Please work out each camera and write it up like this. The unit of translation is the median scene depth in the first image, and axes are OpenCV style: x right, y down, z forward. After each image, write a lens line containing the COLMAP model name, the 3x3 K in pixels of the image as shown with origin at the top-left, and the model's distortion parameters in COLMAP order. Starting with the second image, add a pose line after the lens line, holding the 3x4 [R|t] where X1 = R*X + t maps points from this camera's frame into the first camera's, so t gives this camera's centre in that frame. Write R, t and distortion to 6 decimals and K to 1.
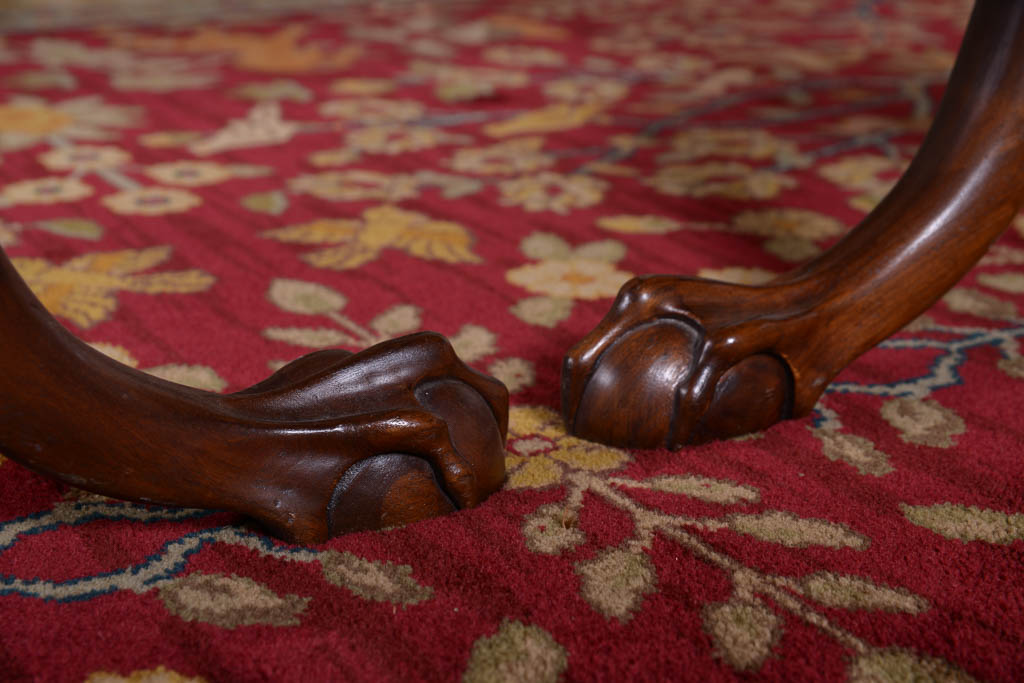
lens RADIAL K [[1685.2, 0, 512.0], [0, 1685.2, 341.5], [0, 0, 1]] dist [0.048739, 0.050722]
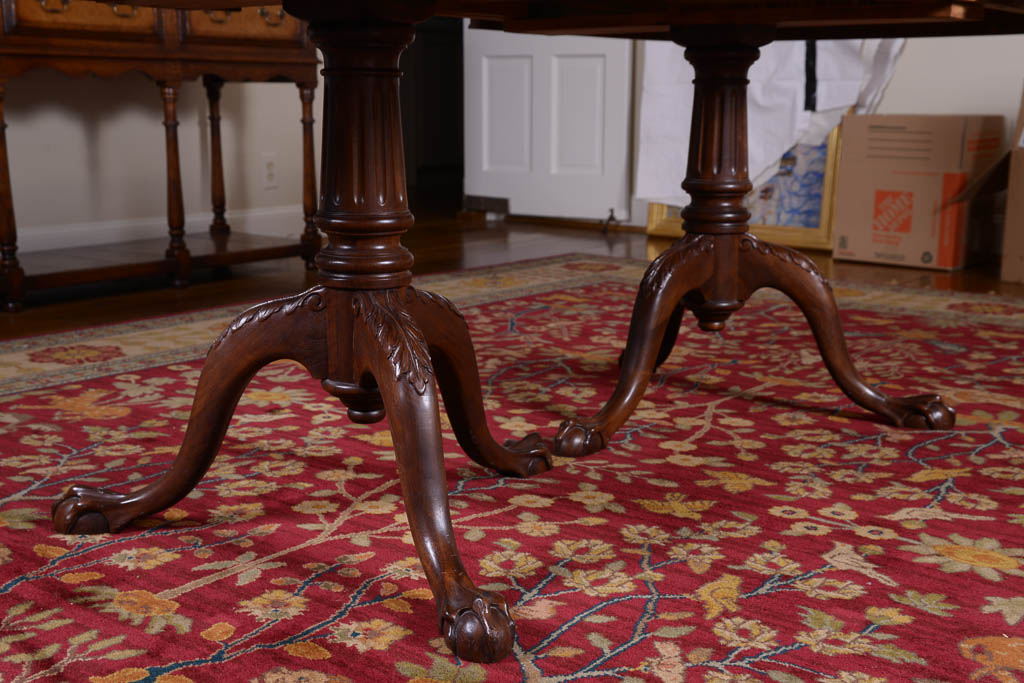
lens RADIAL K [[1315.0, 0, 512.0], [0, 1315.0, 341.5], [0, 0, 1]] dist [0.055222, 0.047924]
pose [[0.938739, -0.060943, 0.339197, -1.110733], [0.110709, 0.985400, -0.129344, 0.175981], [-0.326363, 0.158972, 0.931781, -1.962831]]
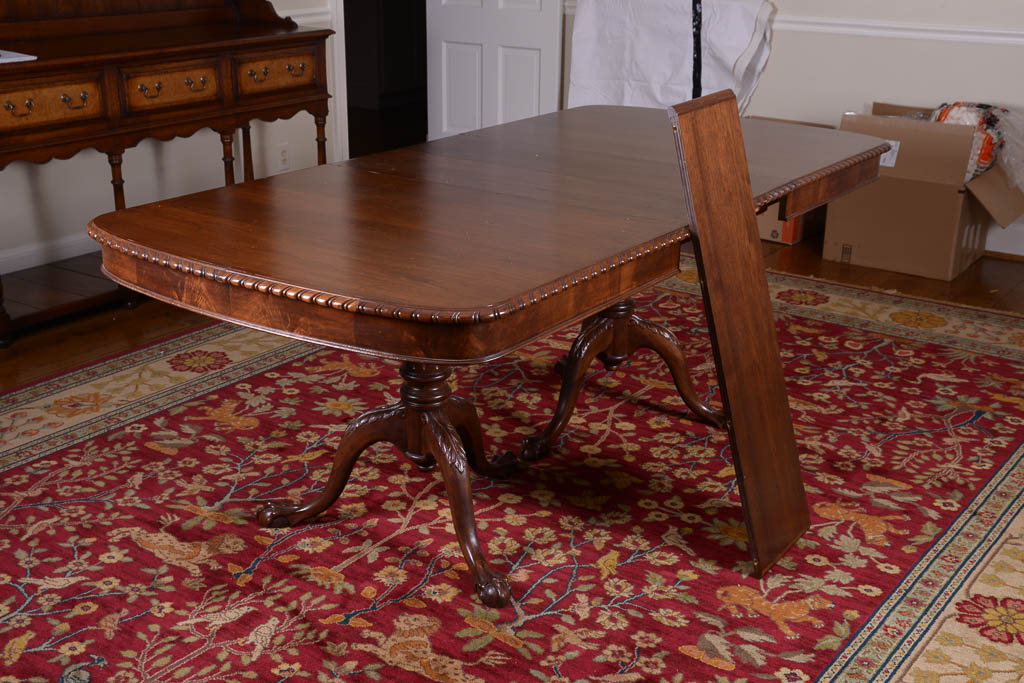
lens RADIAL K [[1272.9, 0, 512.0], [0, 1272.9, 341.5], [0, 0, 1]] dist [0.055086, 0.021958]
pose [[0.918021, -0.122753, 0.377054, -1.935676], [0.119850, 0.992300, 0.031249, -0.605907], [-0.377987, 0.016503, 0.925664, -3.928609]]
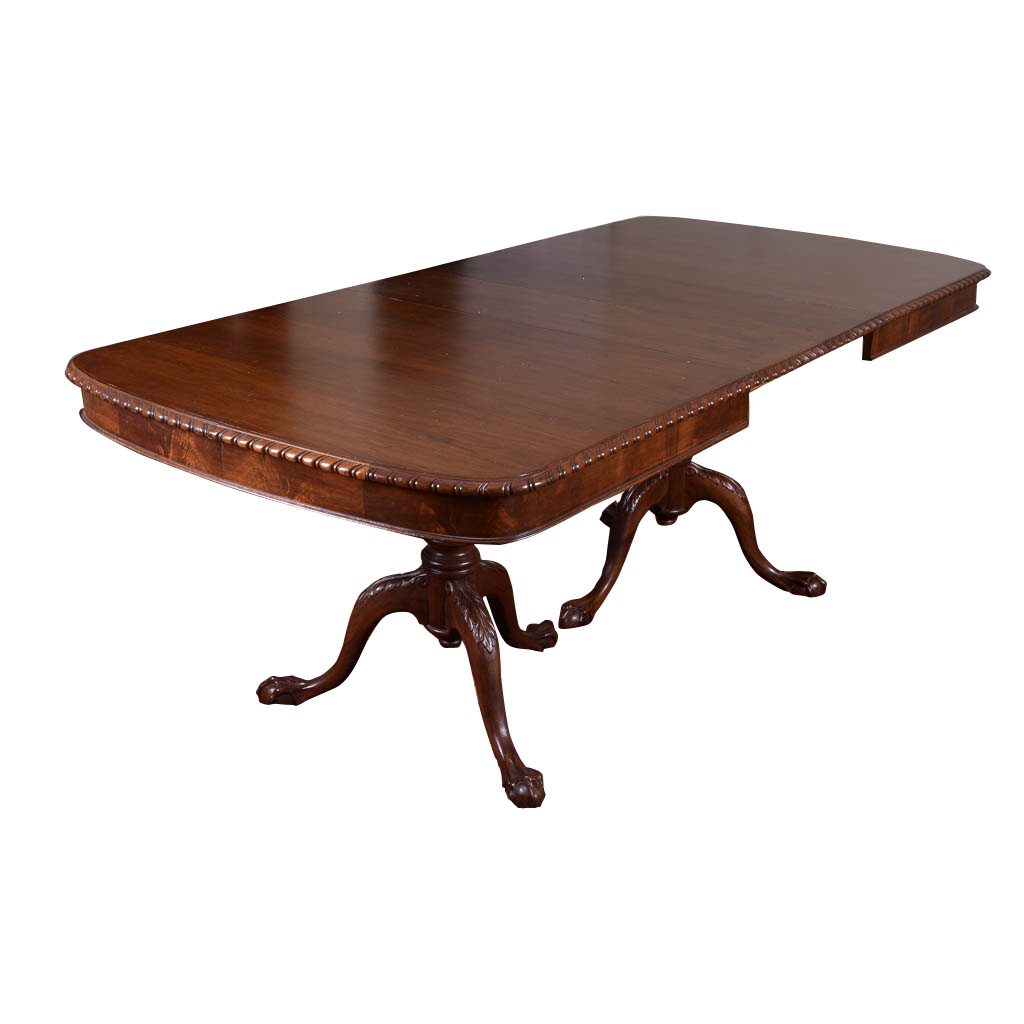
lens RADIAL K [[1379.0, 0, 512.0], [0, 1379.0, 512.0], [0, 0, 1]] dist [-0.045218, 0.015278]
pose [[0.931360, -0.125039, 0.341956, -1.791804], [0.107705, 0.991765, 0.069299, -0.736205], [-0.347805, -0.027712, 0.937157, -3.662938]]
